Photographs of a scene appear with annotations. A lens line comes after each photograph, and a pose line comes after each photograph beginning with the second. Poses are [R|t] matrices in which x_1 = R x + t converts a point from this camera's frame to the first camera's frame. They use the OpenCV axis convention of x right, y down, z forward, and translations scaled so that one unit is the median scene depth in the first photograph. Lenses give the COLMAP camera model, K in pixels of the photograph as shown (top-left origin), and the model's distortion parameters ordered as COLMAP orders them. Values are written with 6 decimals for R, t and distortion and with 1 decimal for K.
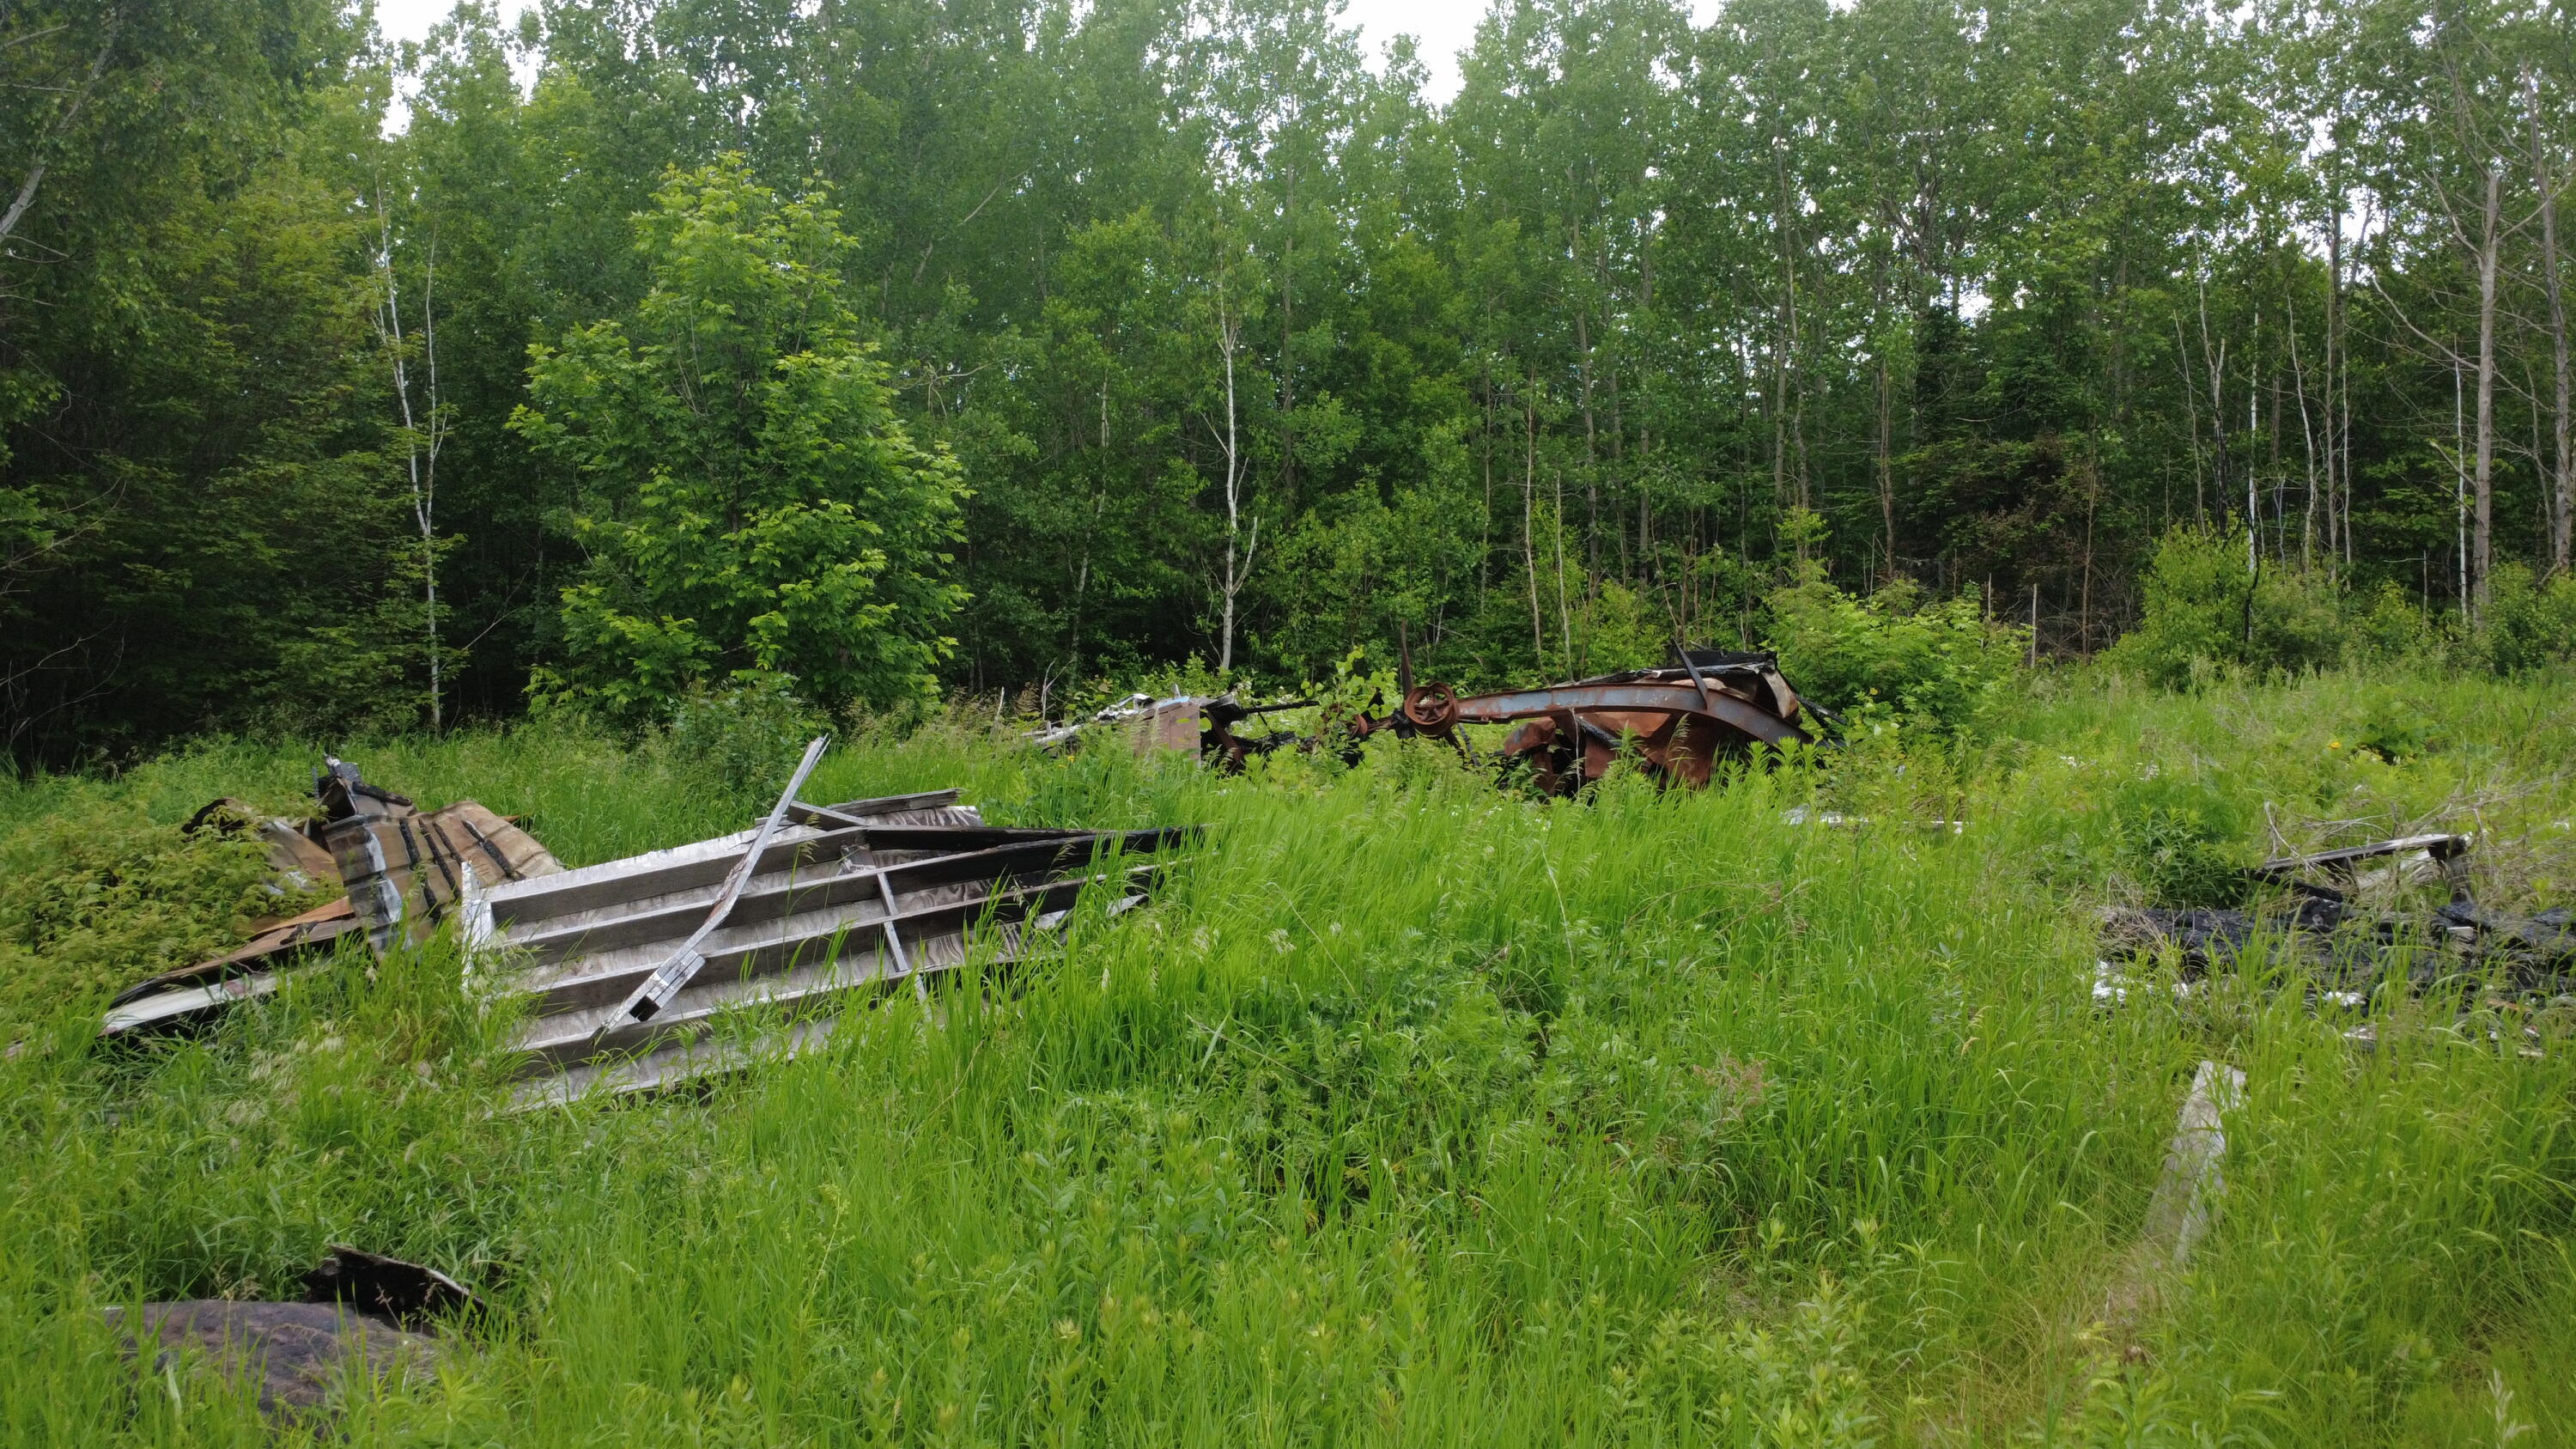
lens RADIAL K [[1841.4, 0, 1290.4], [0, 1841.4, 759.2], [0, 0, 1]] dist [-0.002030, 0.004486]
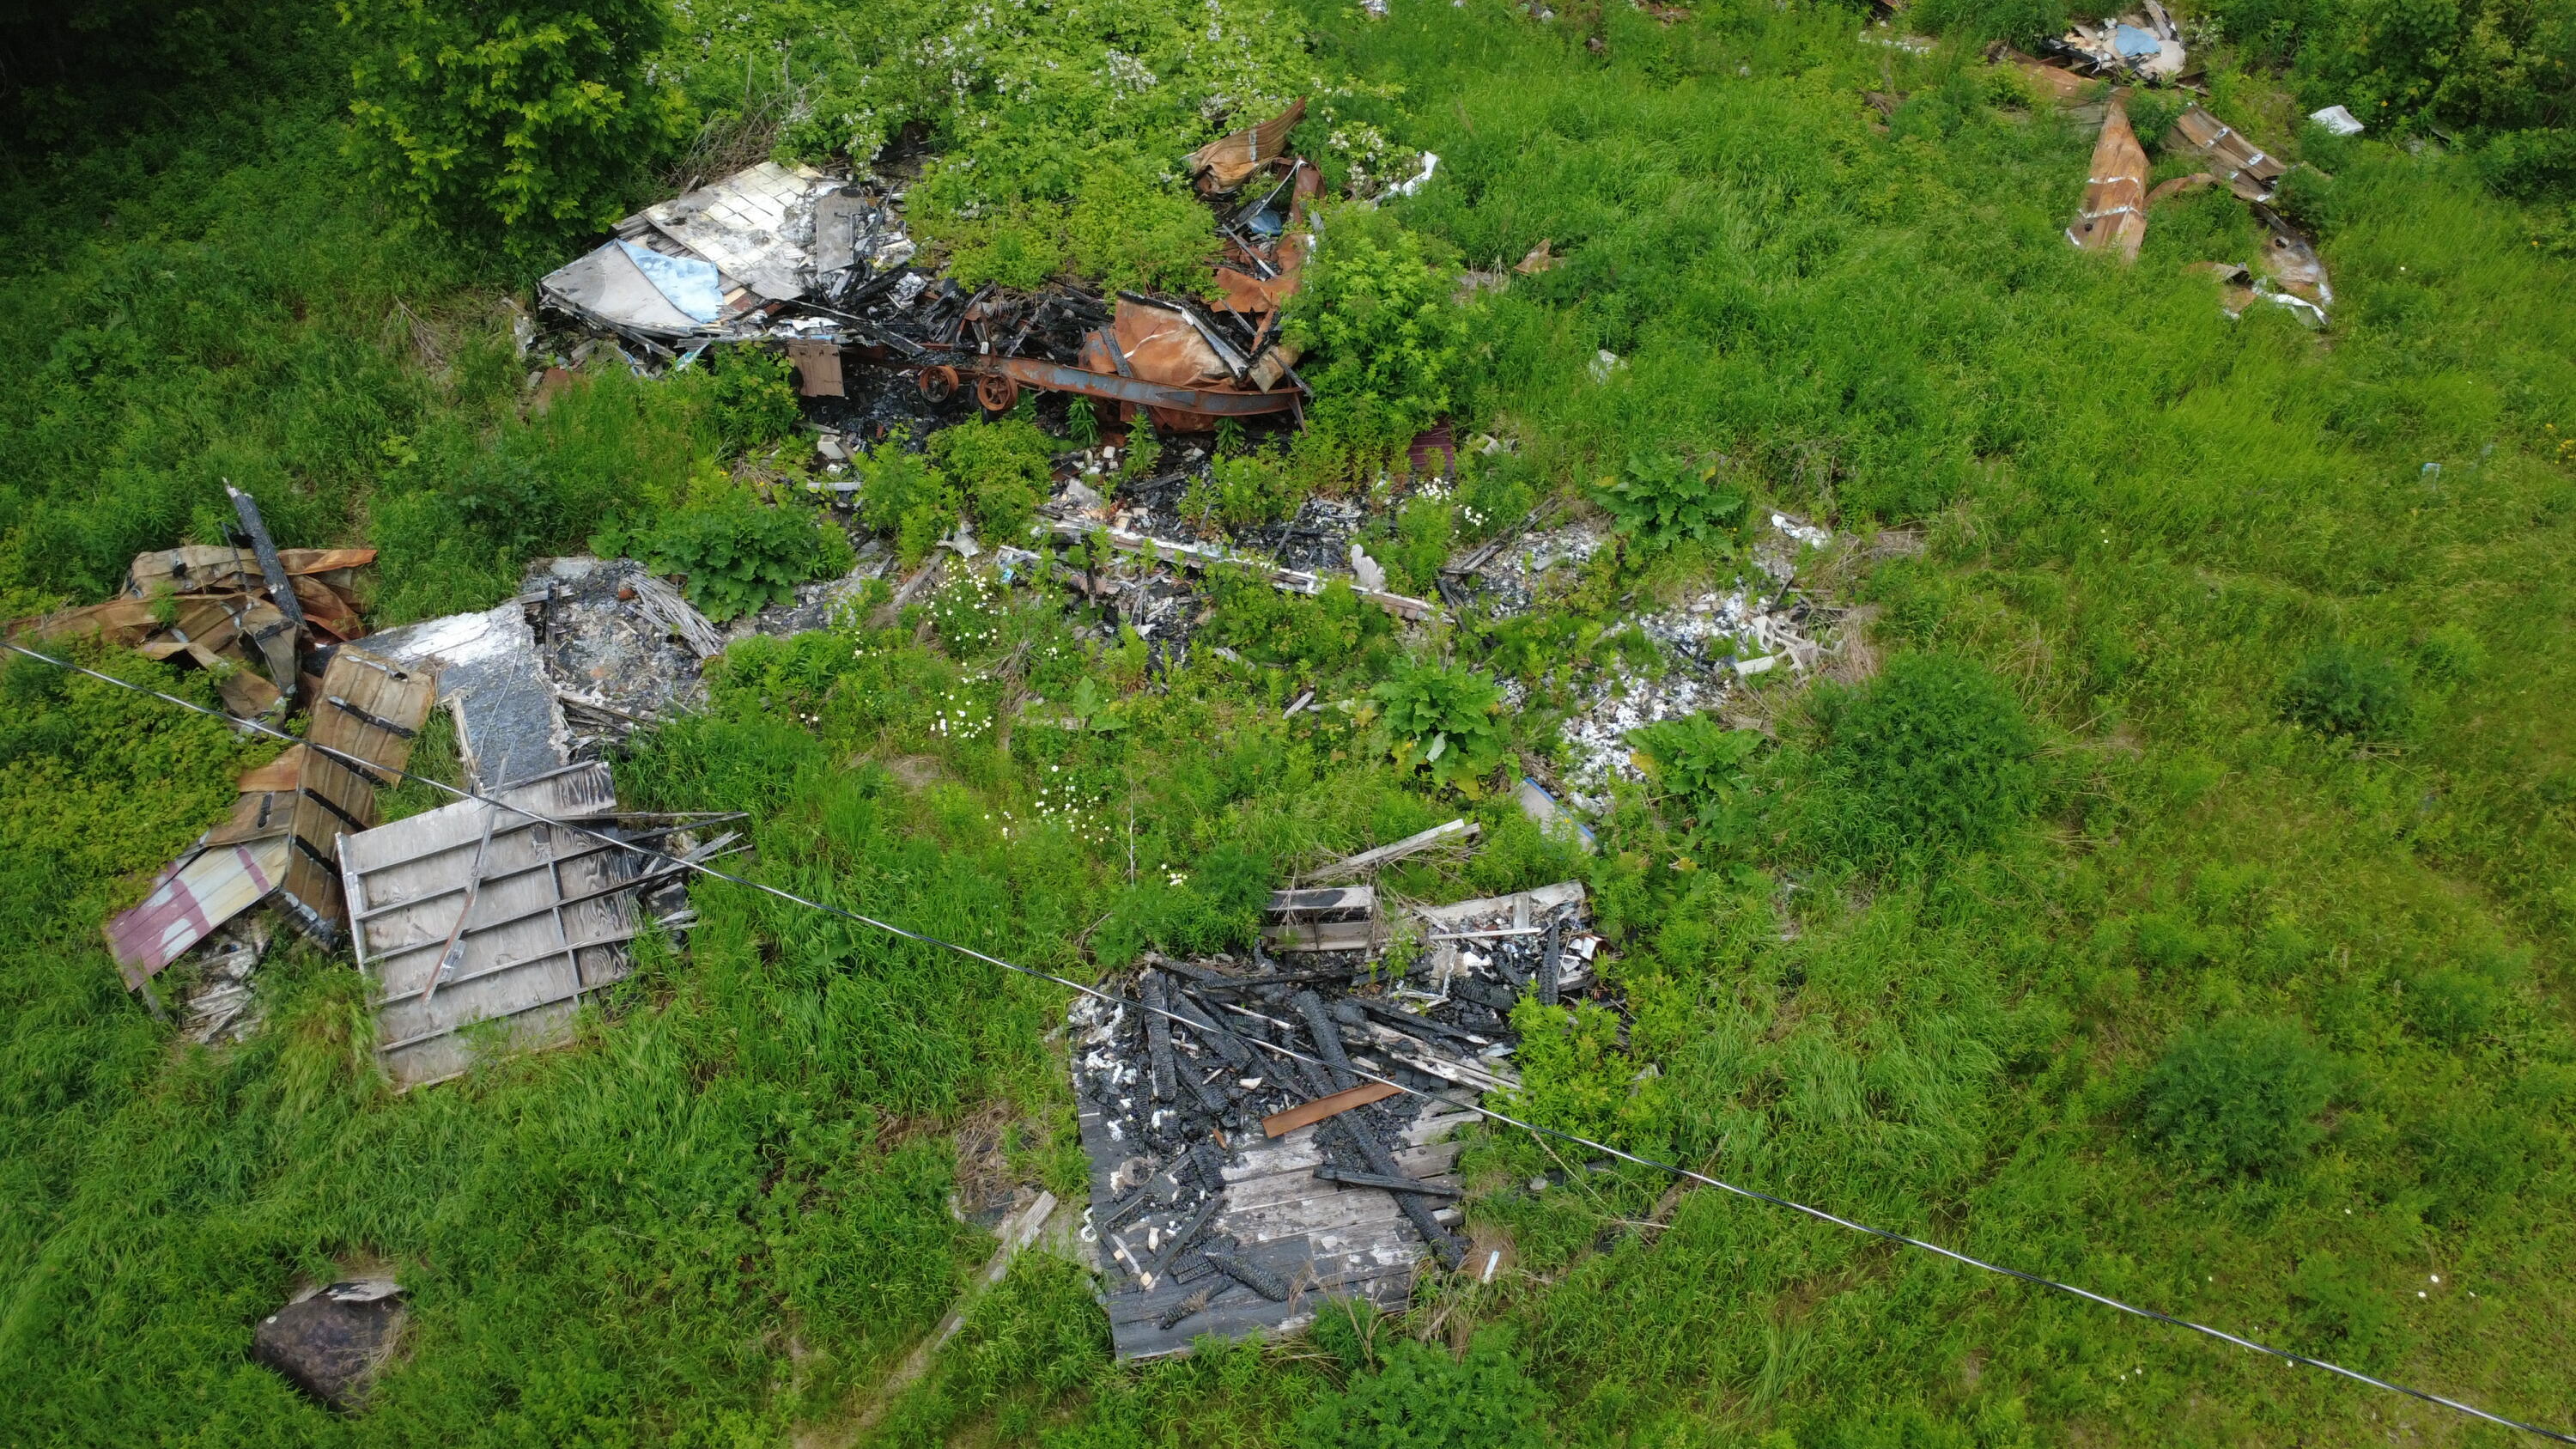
lens RADIAL K [[1819.4, 0, 1294.5], [0, 1819.4, 736.1], [0, 0, 1]] dist [0.002288, 0.002667]
pose [[0.997248, 0.065069, -0.035518, 0.162077], [-0.017962, 0.676938, 0.735820, -0.383164], [0.071922, -0.733158, 0.676245, -0.039675]]
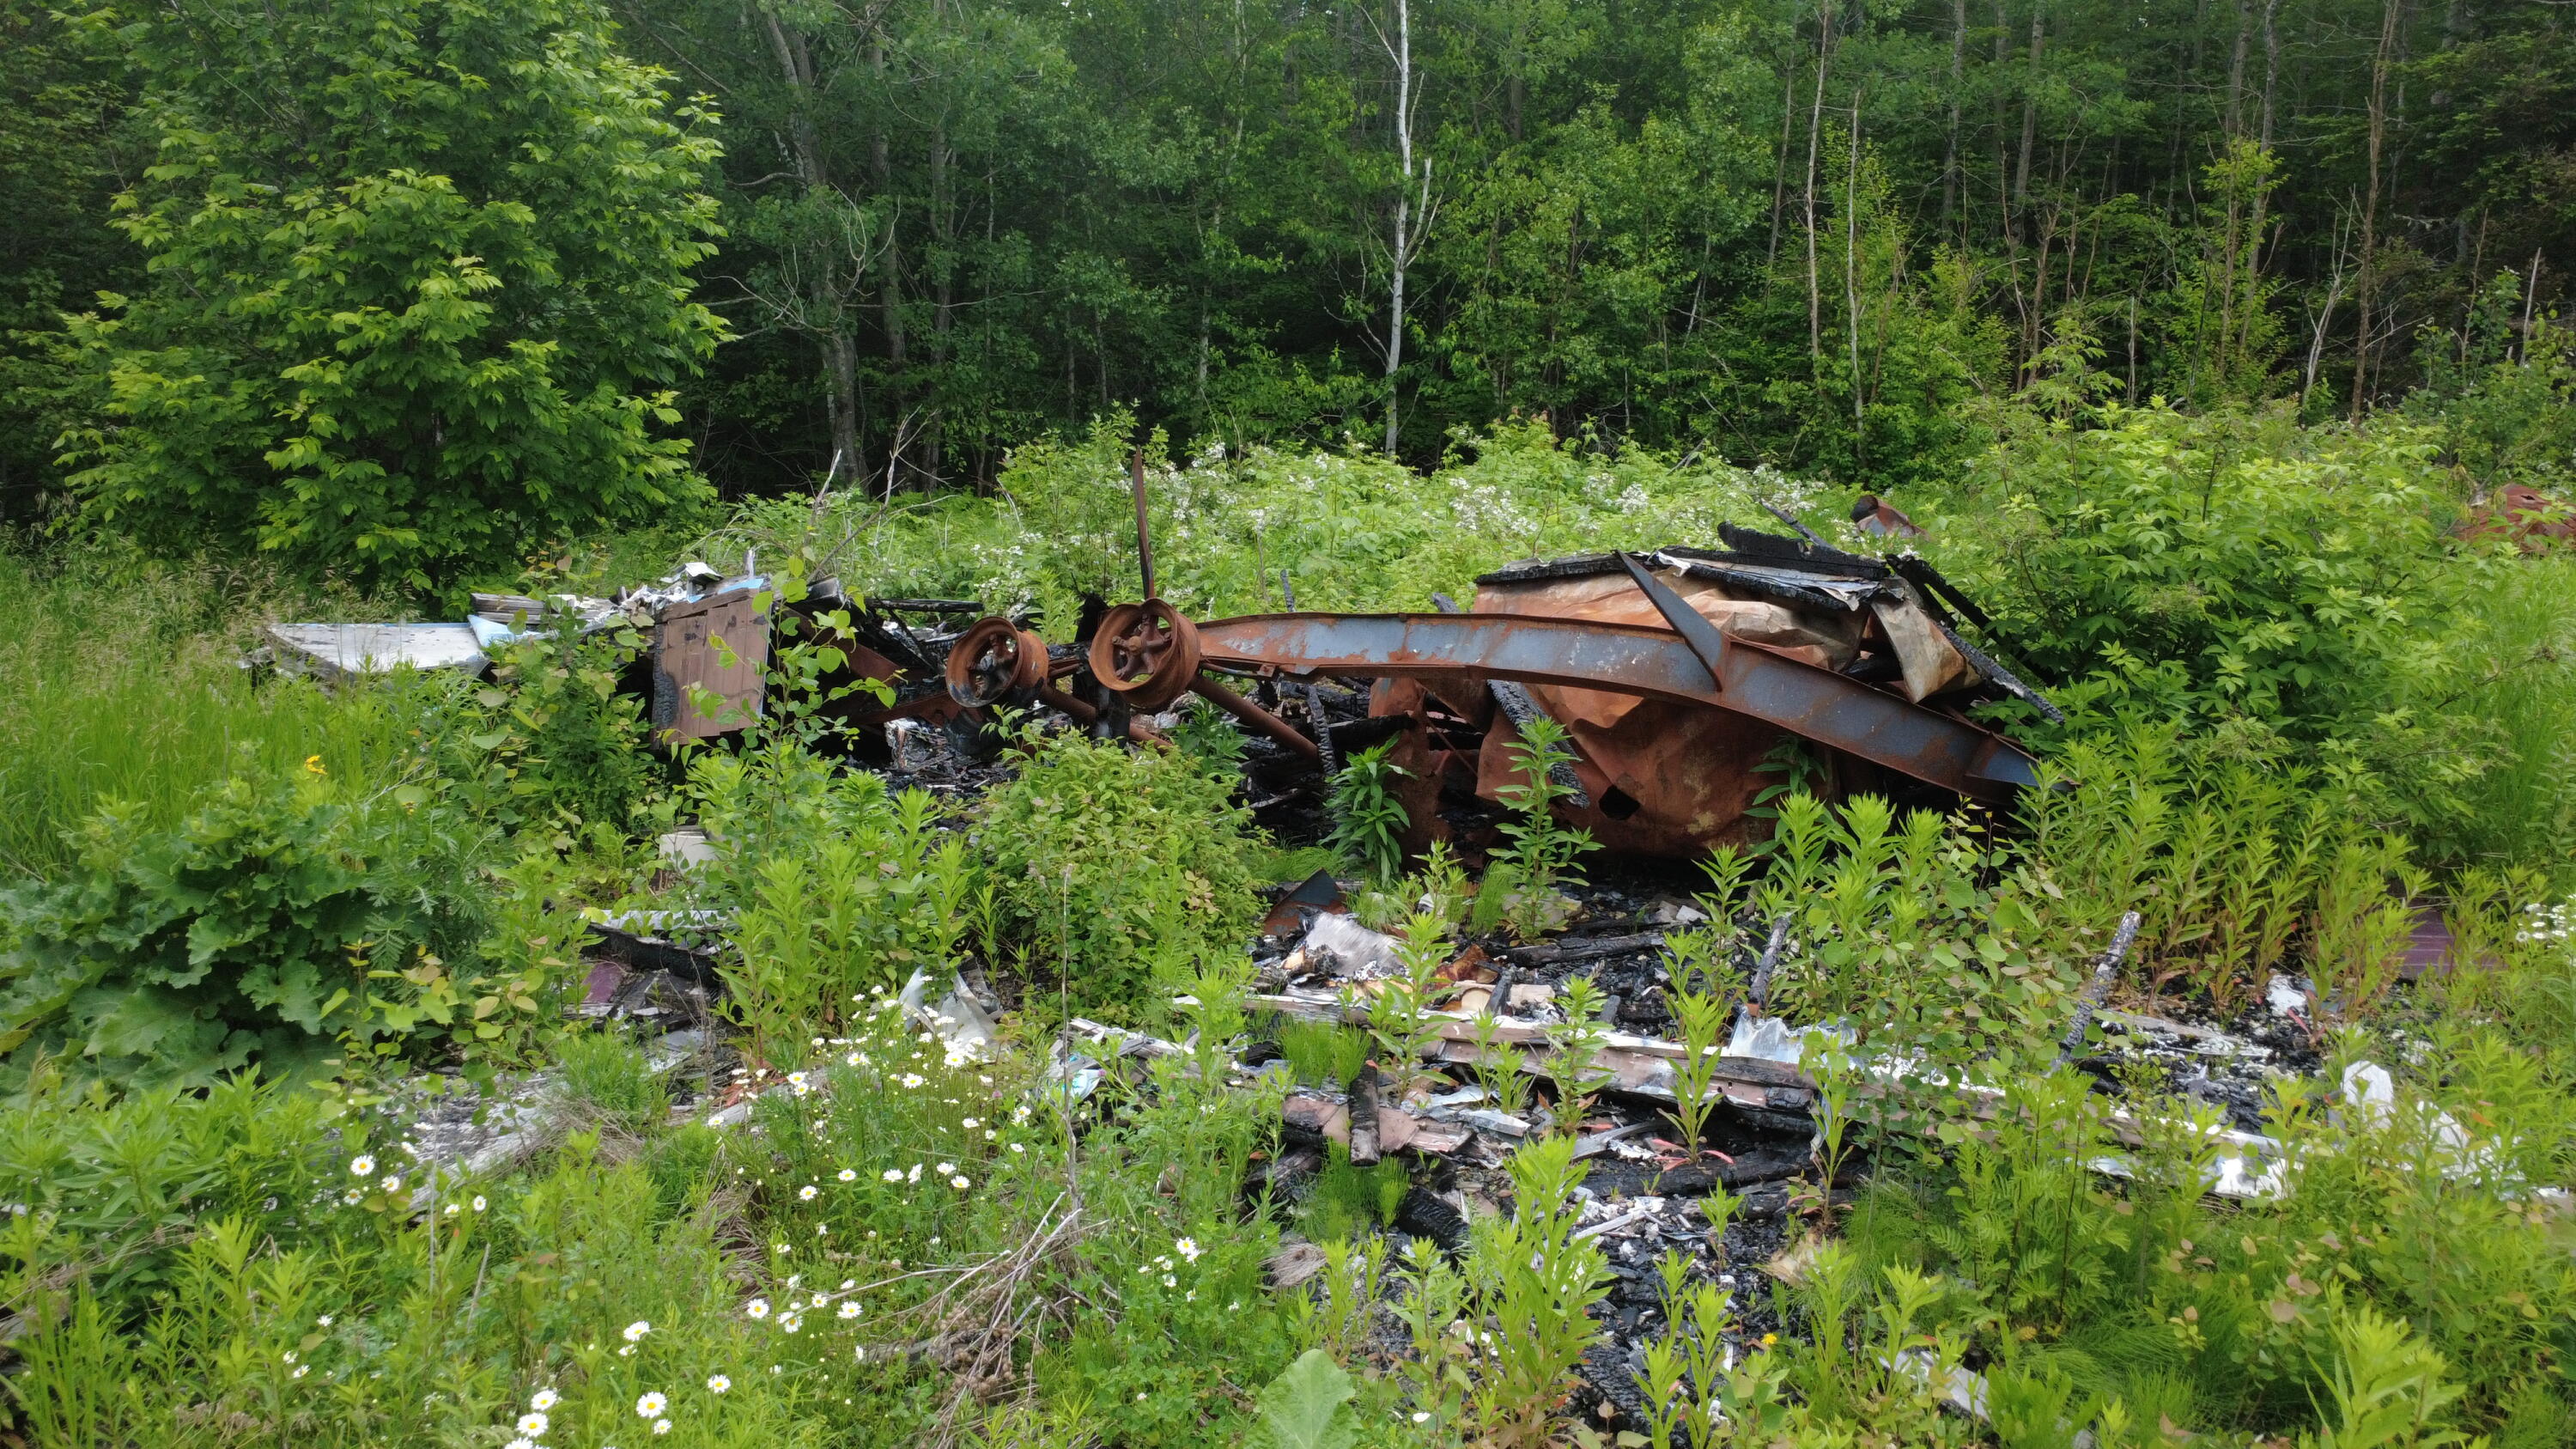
lens RADIAL K [[1841.4, 0, 1290.4], [0, 1841.4, 759.2], [0, 0, 1]] dist [-0.002030, 0.004486]
pose [[0.974900, 0.070244, -0.211272, 0.098100], [-0.026610, 0.978885, 0.202671, -0.044515], [0.221048, -0.191962, 0.956184, 0.240830]]
